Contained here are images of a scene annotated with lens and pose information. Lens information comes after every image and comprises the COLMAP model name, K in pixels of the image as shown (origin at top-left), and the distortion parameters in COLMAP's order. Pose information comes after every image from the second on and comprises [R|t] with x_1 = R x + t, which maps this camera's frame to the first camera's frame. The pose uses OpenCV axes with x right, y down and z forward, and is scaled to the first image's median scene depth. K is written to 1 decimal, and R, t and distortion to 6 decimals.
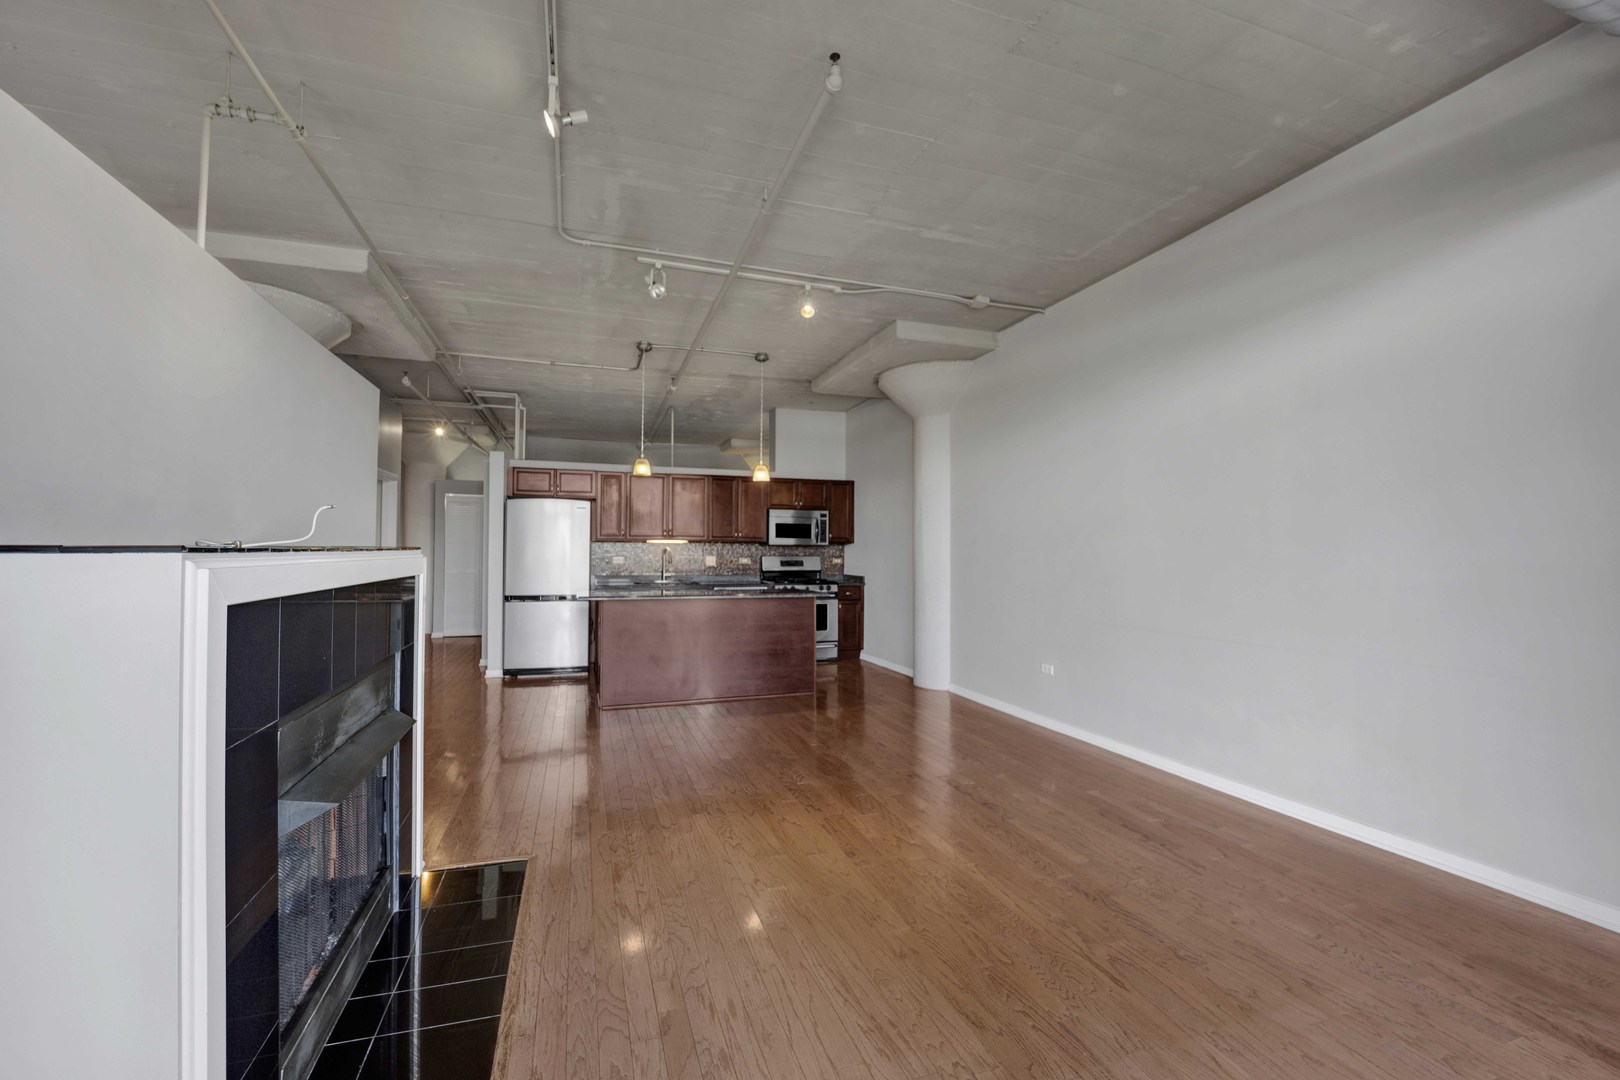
lens RADIAL K [[669.1, 0, 811.3], [0, 669.1, 542.5], [0, 0, 1]] dist [-0.020709, 0.000192]
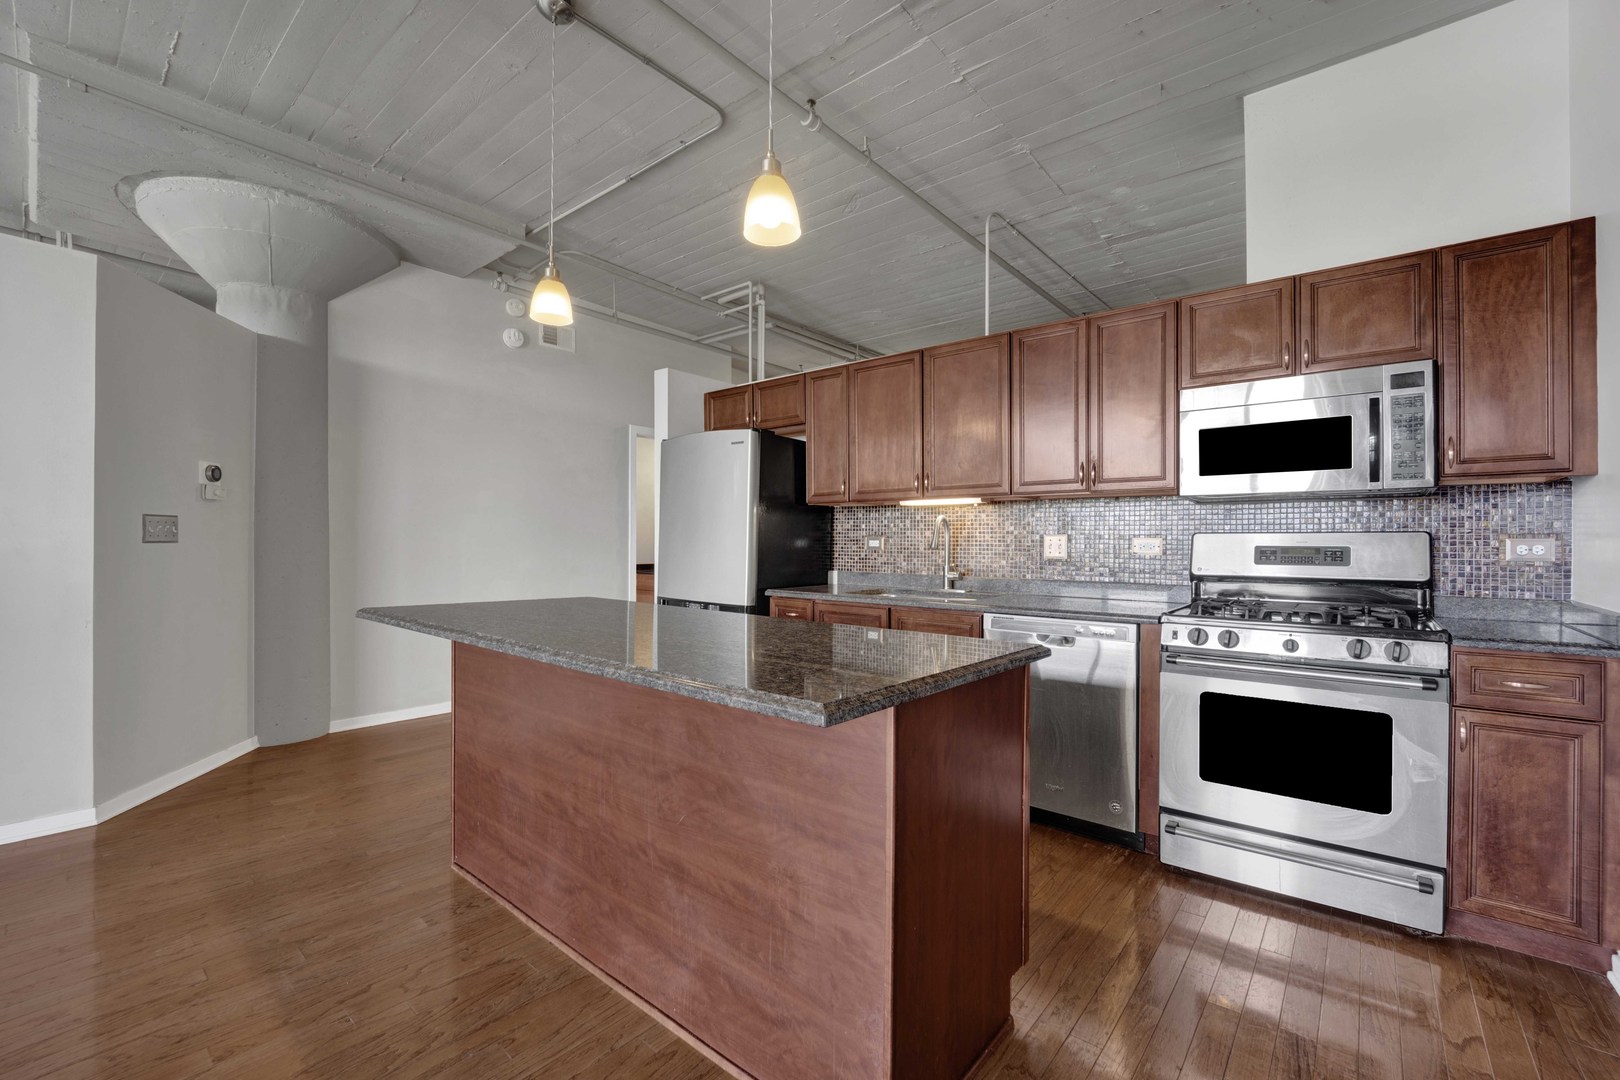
lens RADIAL K [[669.1, 0, 807.3], [0, 669.1, 546.5], [0, 0, 1]] dist [-0.020709, 0.000192]
pose [[0.509163, 0.000927, -0.860669, 0.144033], [0.003463, 0.999989, 0.003125, 0.029695], [0.860663, -0.004572, 0.509155, 0.766252]]
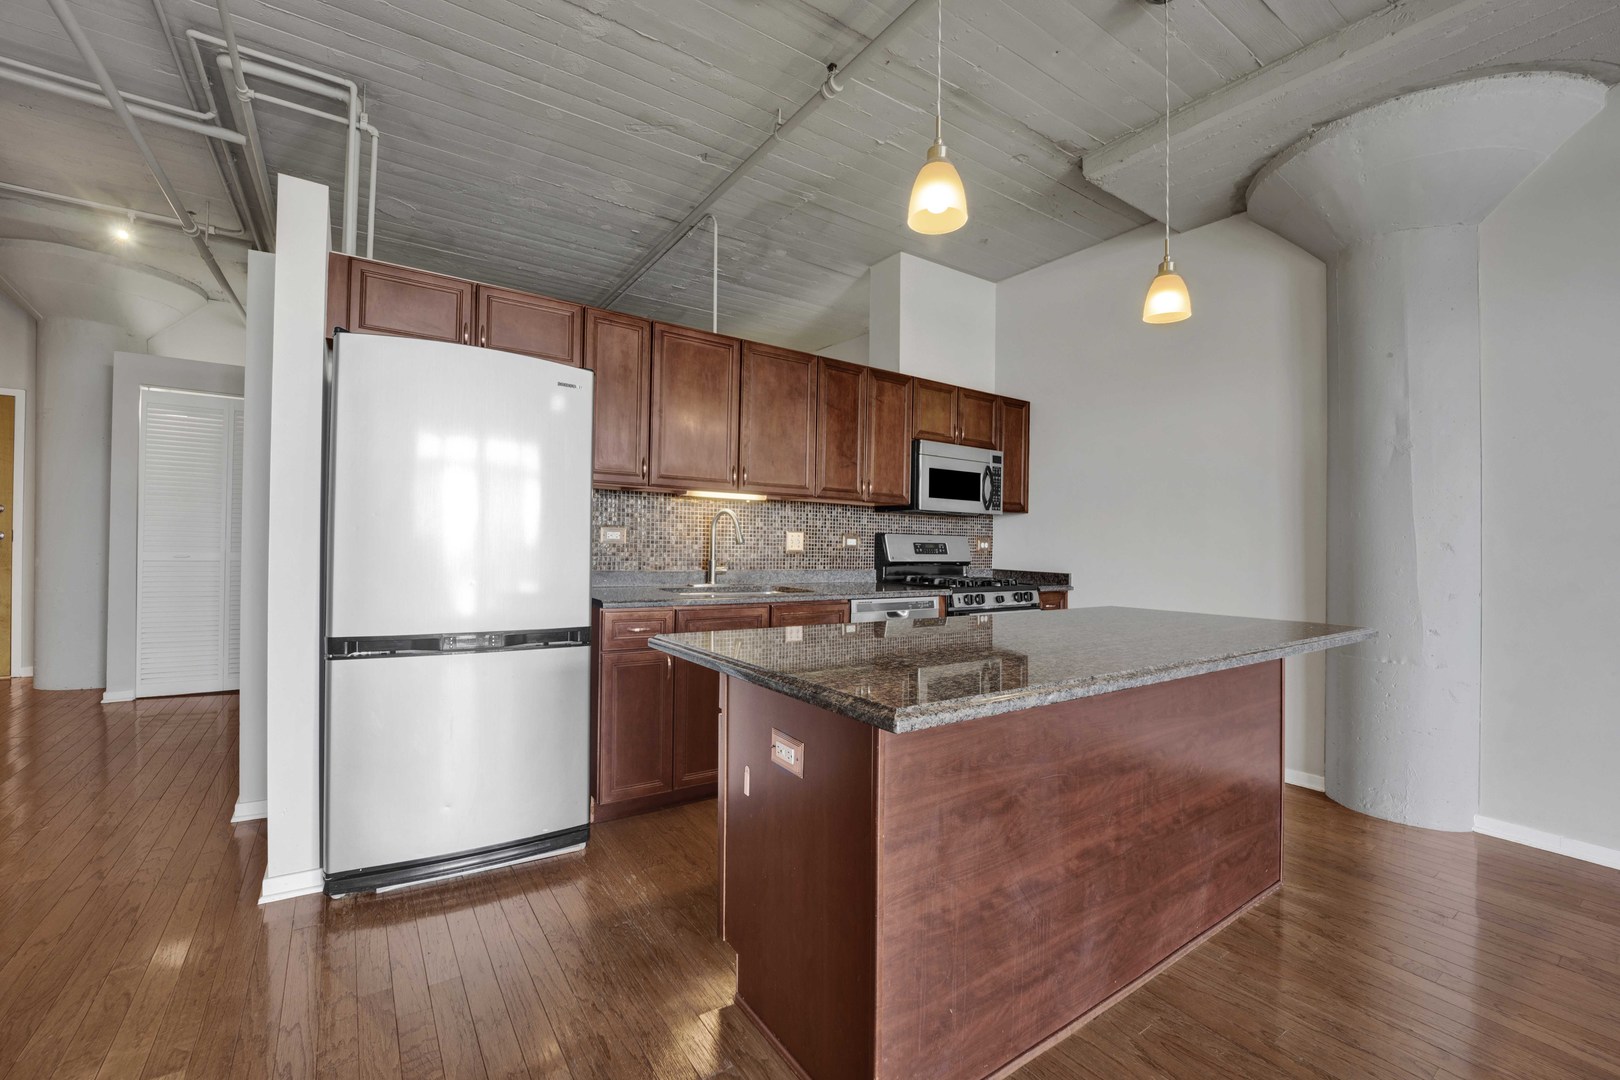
lens RADIAL K [[669.1, 0, 797.4], [0, 669.1, 545.2], [0, 0, 1]] dist [-0.020709, 0.000192]
pose [[0.966506, 0.012512, 0.256340, -0.314972], [-0.017117, 0.999730, 0.015740, 0.025891], [-0.256073, -0.019601, 0.966459, 0.617320]]
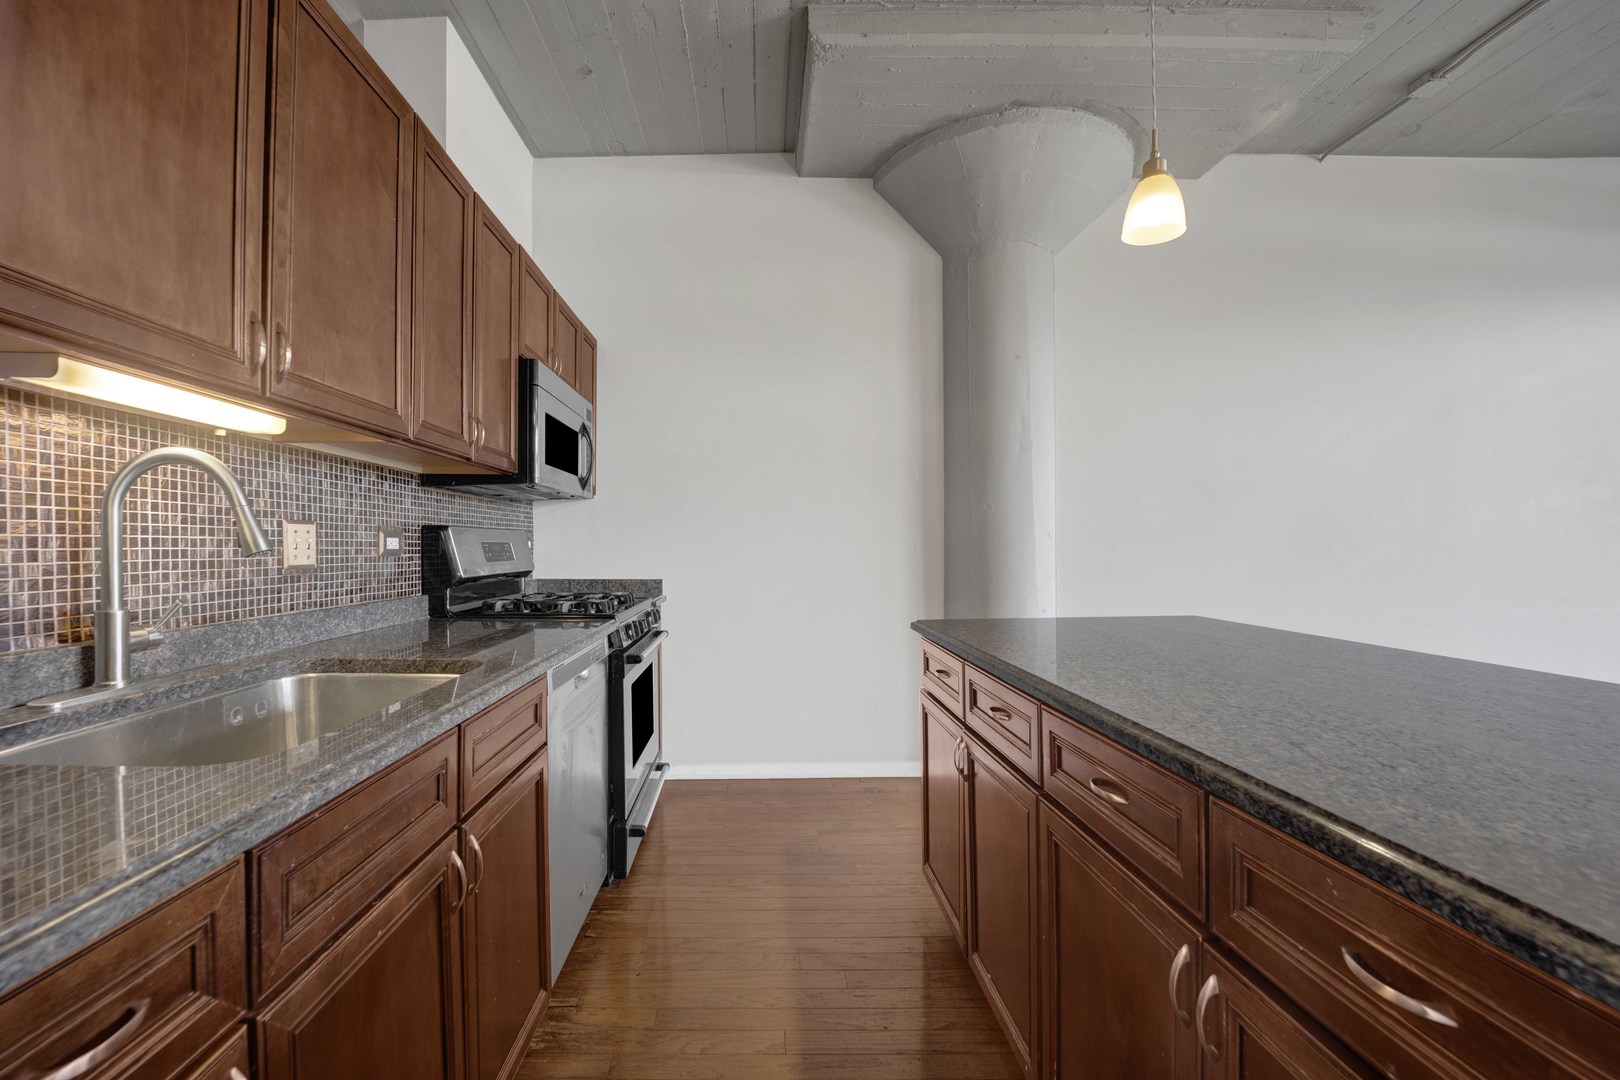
lens RADIAL K [[685.8, 0, 762.5], [0, 685.8, 555.9], [0, 0, 1]] dist [-0.015124, 0.000635]
pose [[0.326177, -0.022431, 0.945043, -0.346123], [0.000791, 0.999725, 0.023456, 0.029900], [-0.945308, -0.006904, 0.326105, 0.928023]]
